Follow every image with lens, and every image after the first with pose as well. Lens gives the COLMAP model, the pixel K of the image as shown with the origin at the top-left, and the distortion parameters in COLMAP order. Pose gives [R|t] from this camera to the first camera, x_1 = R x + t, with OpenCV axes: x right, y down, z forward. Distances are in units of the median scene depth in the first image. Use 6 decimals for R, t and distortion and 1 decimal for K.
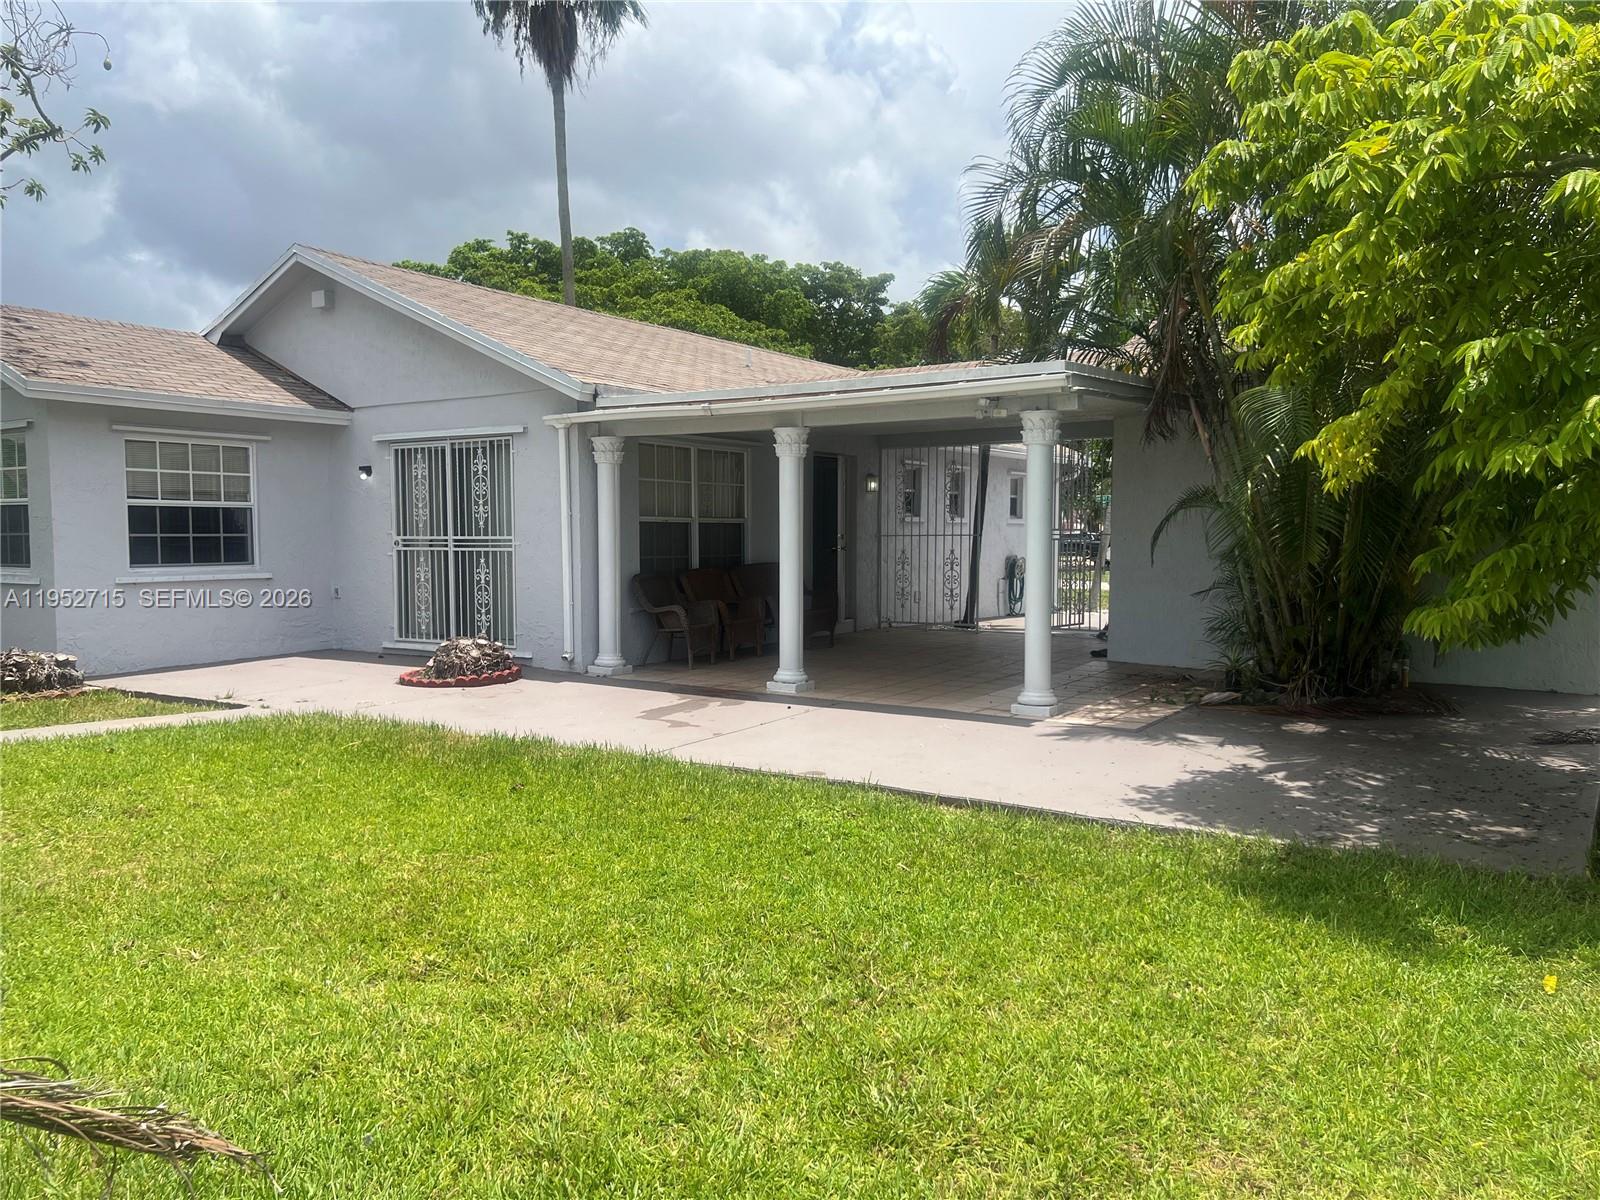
lens RADIAL K [[1199.0, 0, 792.2], [0, 1199.0, 615.0], [0, 0, 1]] dist [0.088335, -0.130568]
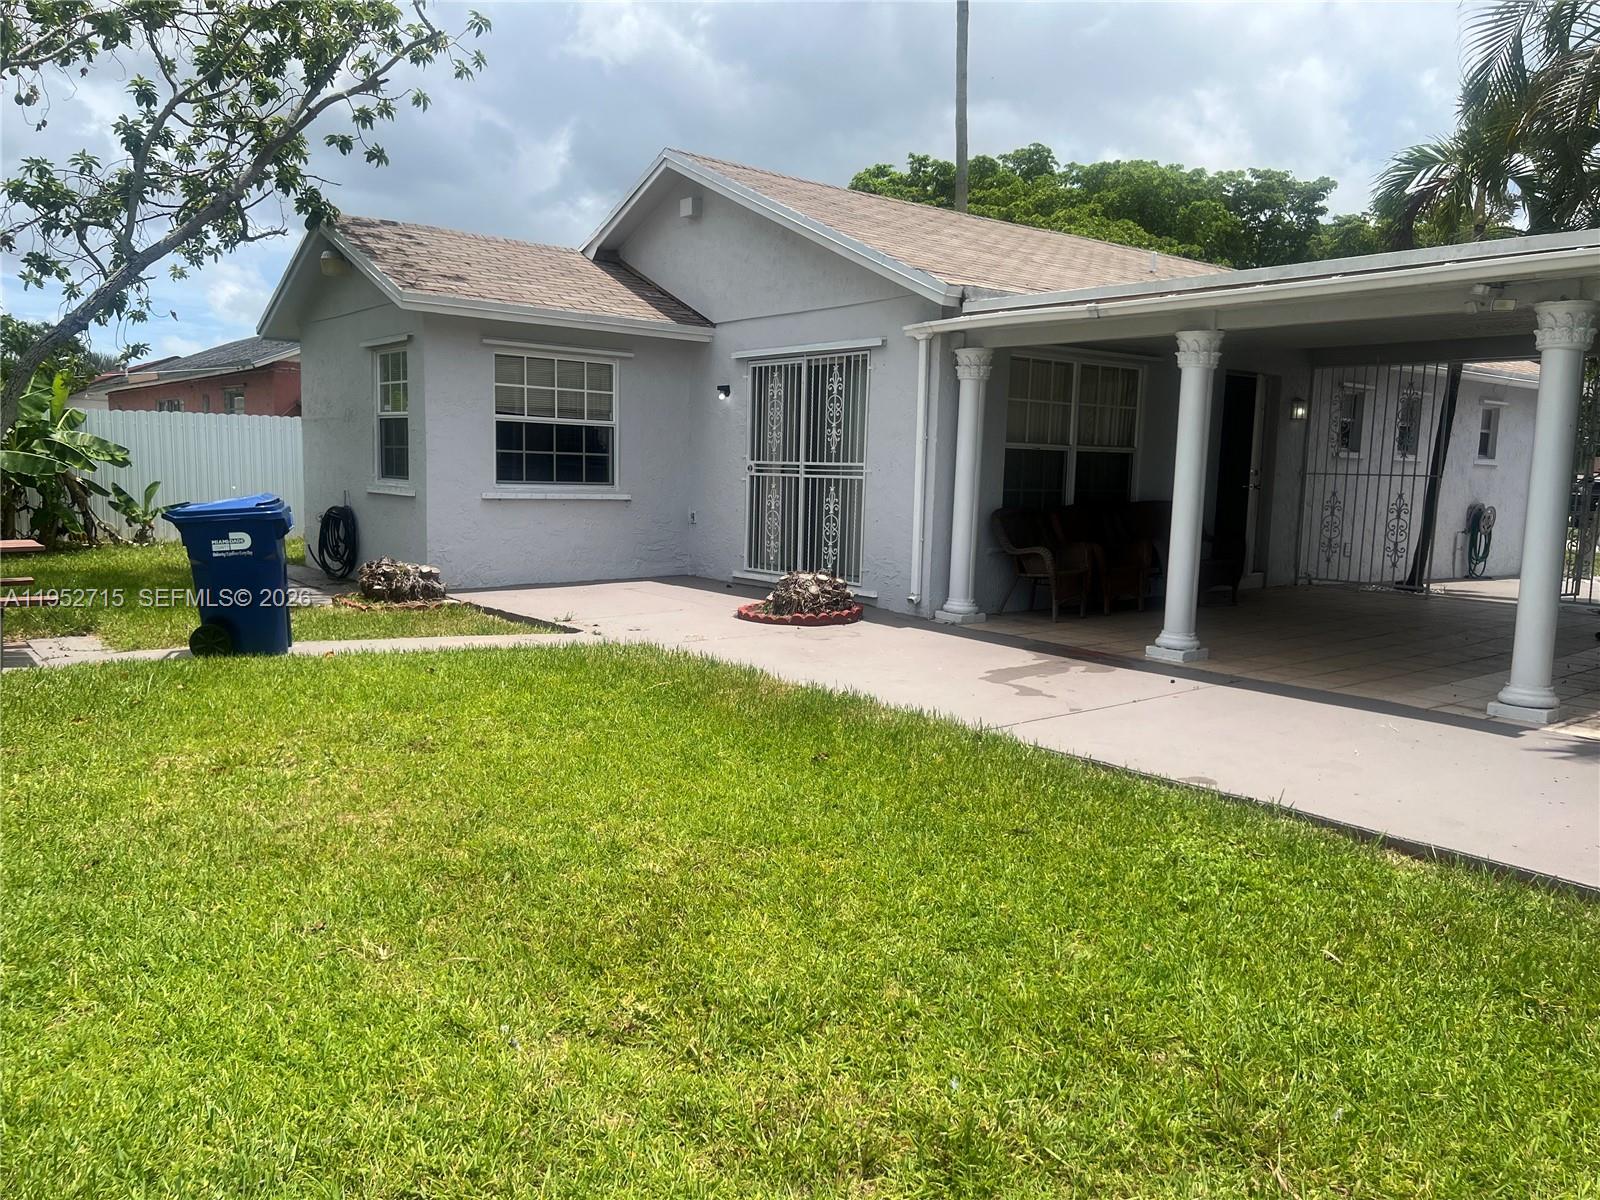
lens RADIAL K [[1199.0, 0, 792.2], [0, 1199.0, 615.0], [0, 0, 1]] dist [0.088335, -0.130568]
pose [[0.949683, 0.065428, -0.306303, 0.000654], [-0.049235, 0.996965, 0.060305, -0.002784], [0.309319, -0.042189, 0.950022, 0.124966]]
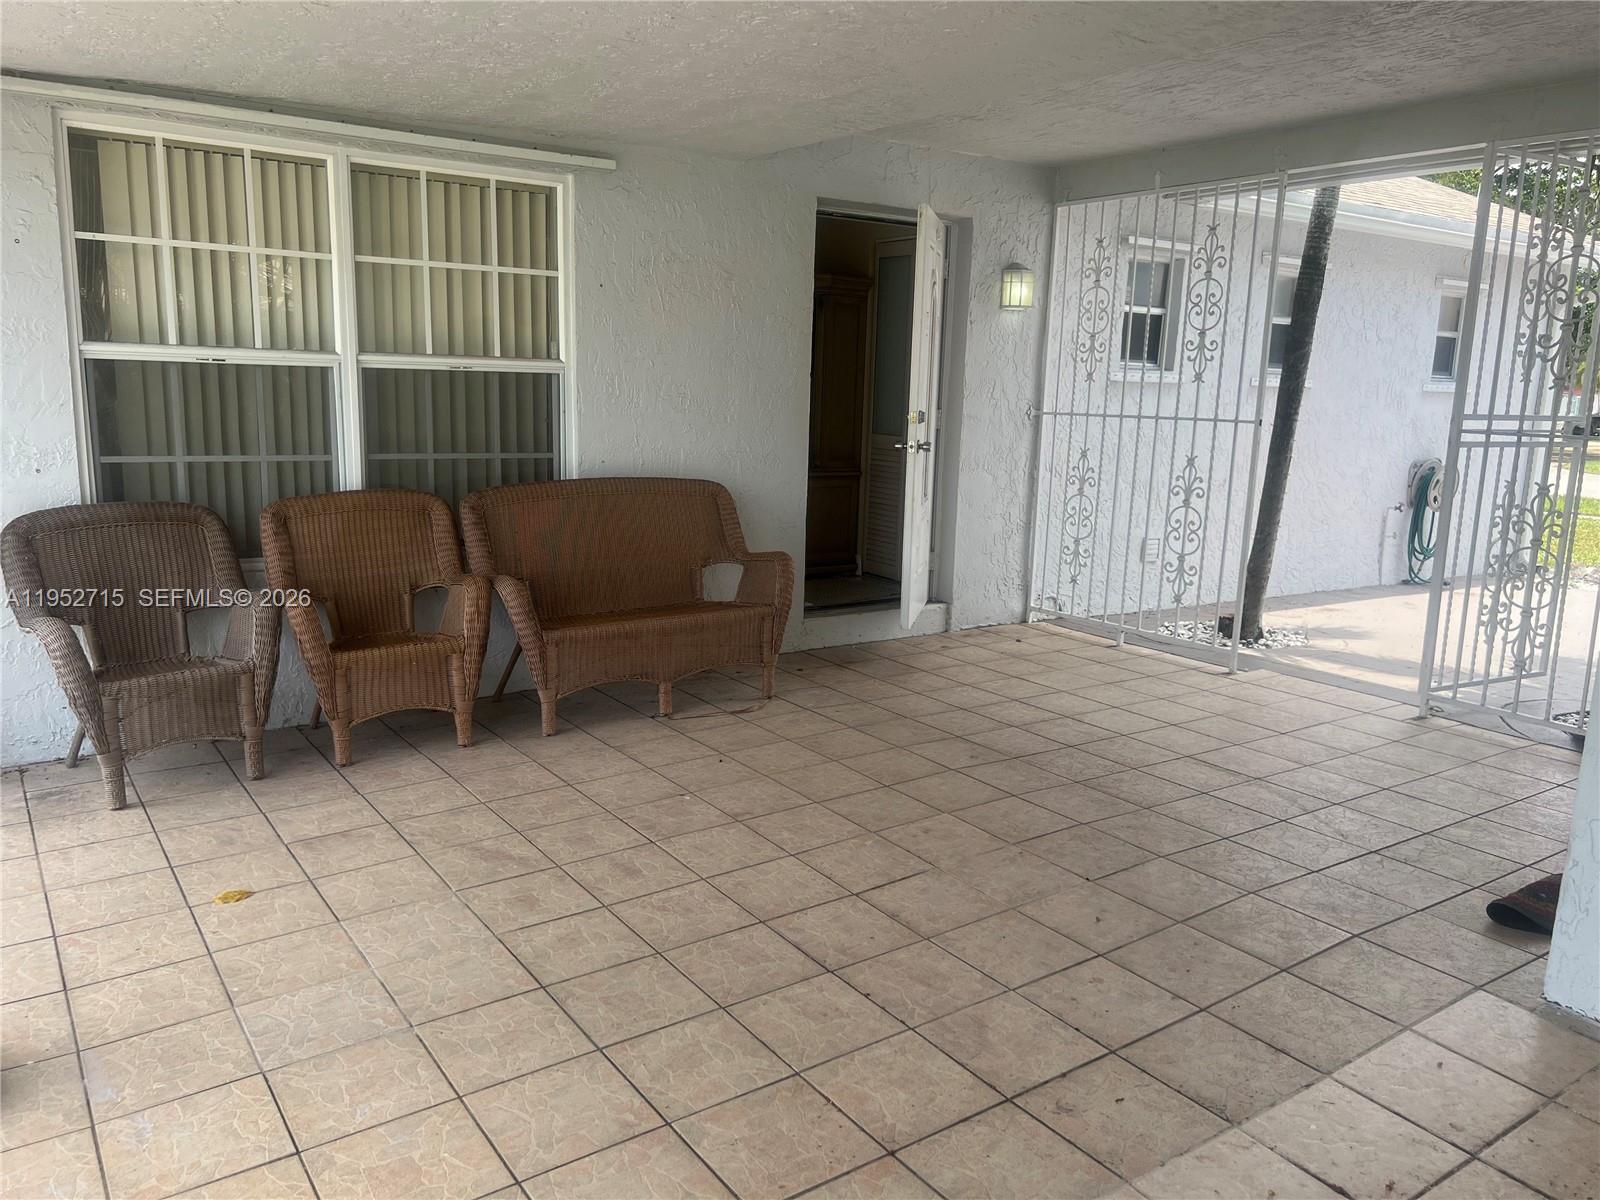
lens RADIAL K [[1199.0, 0, 792.2], [0, 1199.0, 615.0], [0, 0, 1]] dist [0.088335, -0.130568]
pose [[0.931739, 0.094584, -0.350594, 0.204666], [-0.052258, 0.990358, 0.128298, -0.061576], [0.359348, -0.101219, 0.927698, 0.758042]]
